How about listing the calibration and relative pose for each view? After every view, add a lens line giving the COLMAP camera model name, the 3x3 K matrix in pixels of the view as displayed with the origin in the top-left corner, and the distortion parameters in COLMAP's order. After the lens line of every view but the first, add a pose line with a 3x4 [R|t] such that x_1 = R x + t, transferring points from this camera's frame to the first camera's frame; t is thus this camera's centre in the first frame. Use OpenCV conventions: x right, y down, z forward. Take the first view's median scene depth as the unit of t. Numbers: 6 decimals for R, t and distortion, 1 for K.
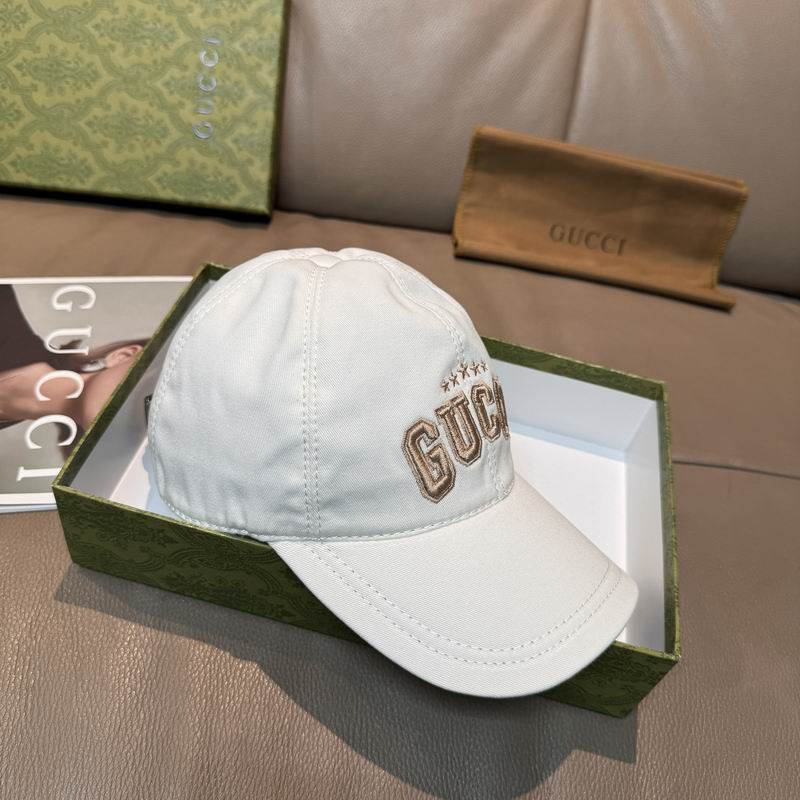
lens RADIAL K [[755.5, 0, 393.1], [0, 755.5, 402.3], [0, 0, 1]] dist [-0.045614, 0.000000]
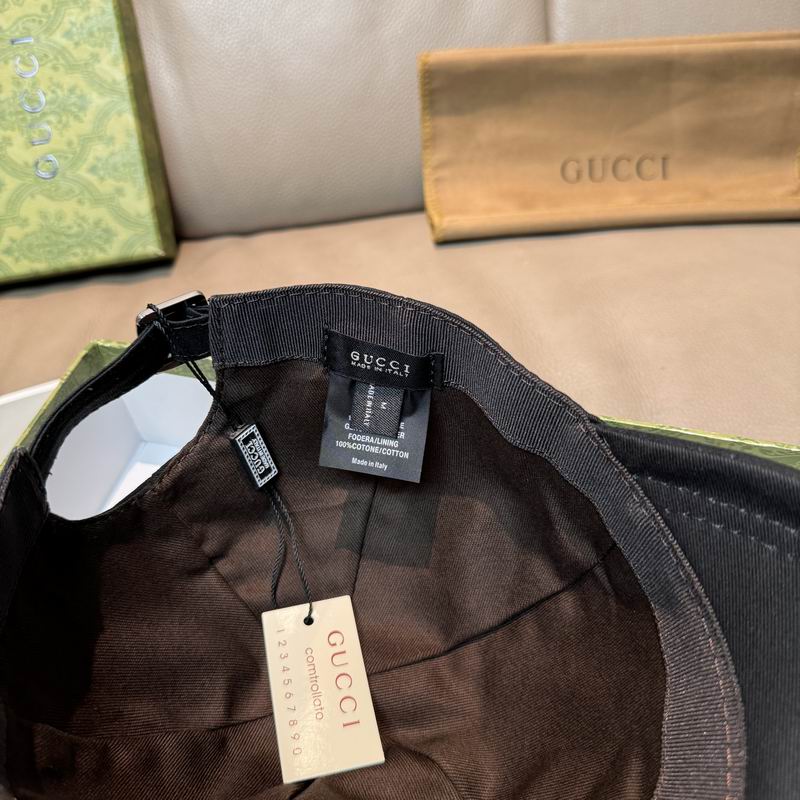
lens RADIAL K [[755.5, 0, 405.6], [0, 755.5, 398.1], [0, 0, 1]] dist [-0.045614, 0.000000]
pose [[0.966768, -0.242079, -0.082200, 0.082686], [0.245280, 0.968949, 0.031226, -0.087719], [0.072088, -0.050350, 0.996127, 0.306131]]
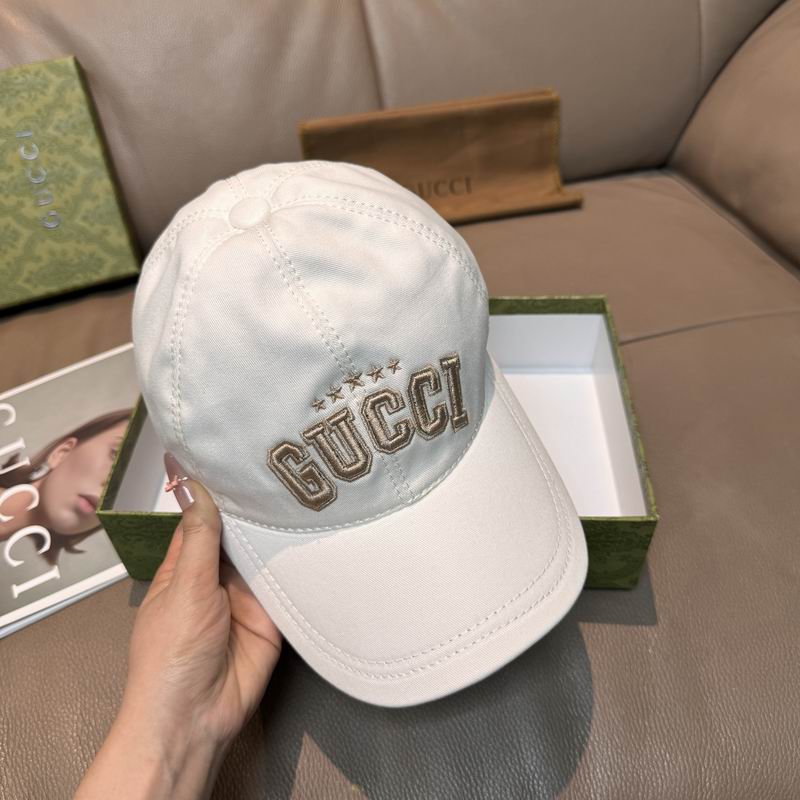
lens RADIAL K [[755.5, 0, 398.8], [0, 755.5, 408.7], [0, 0, 1]] dist [-0.045614, 0.000000]
pose [[0.926492, -0.367220, 0.082238, 0.009157], [0.364241, 0.930002, 0.049235, 0.000789], [-0.094562, -0.015662, 0.995396, -0.065593]]
